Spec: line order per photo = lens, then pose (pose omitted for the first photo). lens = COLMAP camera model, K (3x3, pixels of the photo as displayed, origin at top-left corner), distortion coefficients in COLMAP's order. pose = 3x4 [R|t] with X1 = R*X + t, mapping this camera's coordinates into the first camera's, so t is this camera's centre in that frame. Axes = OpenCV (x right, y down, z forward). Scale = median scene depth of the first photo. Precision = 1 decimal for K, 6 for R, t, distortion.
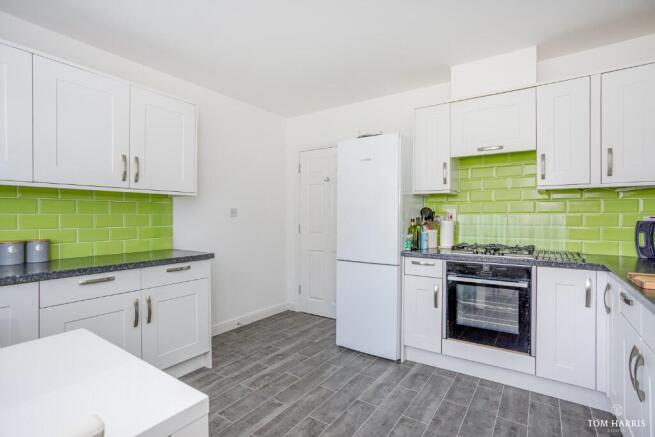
lens RADIAL K [[325.0, 0, 327.0], [0, 325.0, 217.5], [0, 0, 1]] dist [-0.000400, 0.000327]
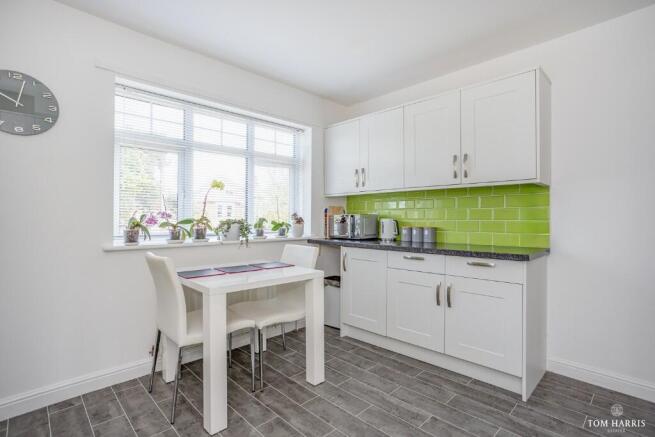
lens RADIAL K [[325.0, 0, 327.0], [0, 325.0, 217.5], [0, 0, 1]] dist [-0.000400, 0.000327]
pose [[-0.202409, 0.012742, -0.979218, 0.600424], [0.007568, 0.999906, 0.011447, 0.006011], [0.979272, -0.005094, -0.202487, 0.821740]]
